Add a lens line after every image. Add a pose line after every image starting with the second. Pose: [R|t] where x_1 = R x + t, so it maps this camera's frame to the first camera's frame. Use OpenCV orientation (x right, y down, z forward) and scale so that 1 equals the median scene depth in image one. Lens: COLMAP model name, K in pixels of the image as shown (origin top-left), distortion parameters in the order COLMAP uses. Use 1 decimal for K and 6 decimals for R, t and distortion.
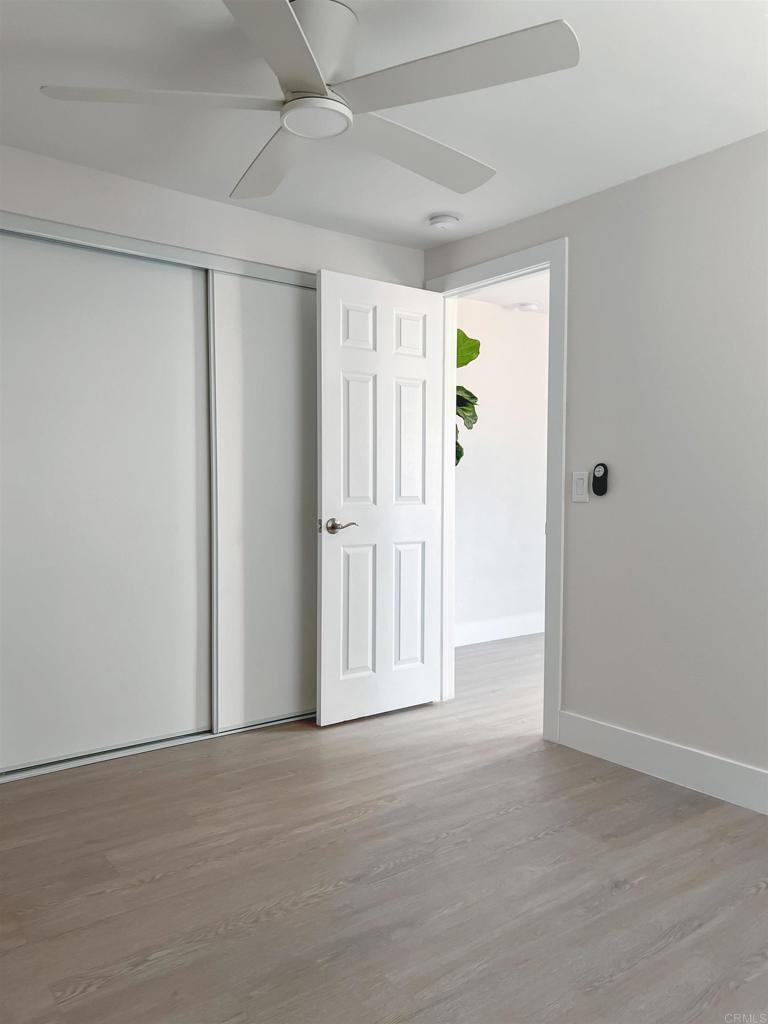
lens RADIAL K [[786.3, 0, 384.0], [0, 786.3, 512.0], [0, 0, 1]] dist [-0.006678, 0.013238]
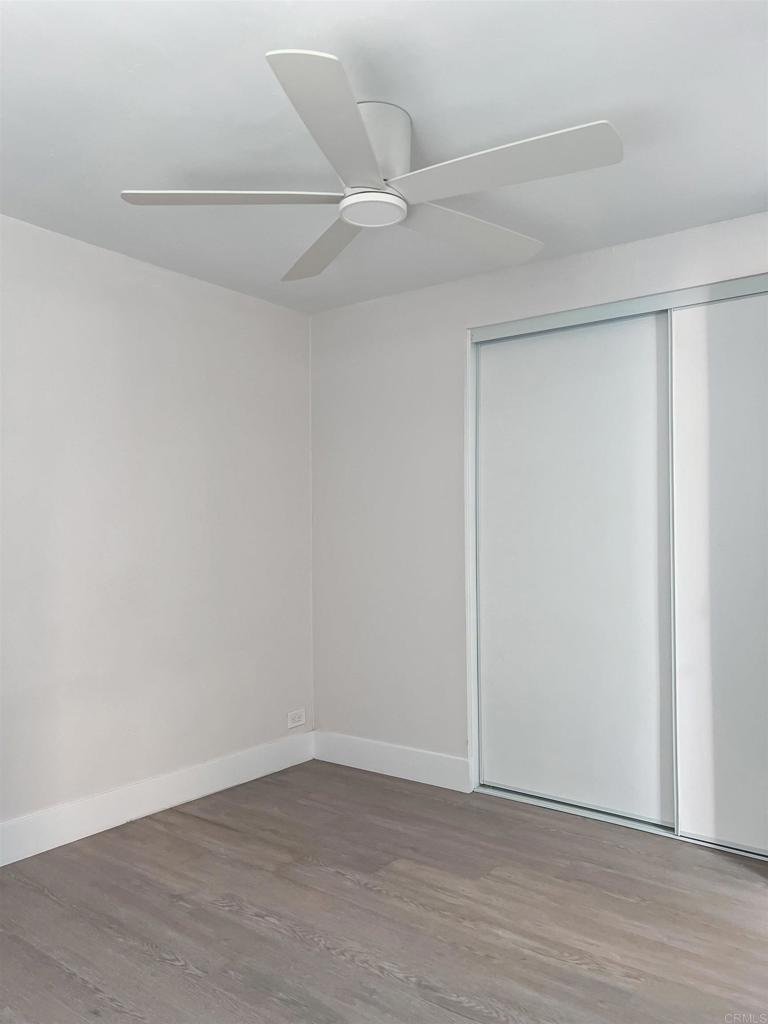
lens RADIAL K [[786.3, 0, 384.0], [0, 786.3, 512.0], [0, 0, 1]] dist [-0.006678, 0.013238]
pose [[0.251136, -0.021192, -0.967720, 0.693370], [-0.039038, 0.998725, -0.032001, -0.041332], [0.967164, 0.045815, 0.249988, 0.576350]]
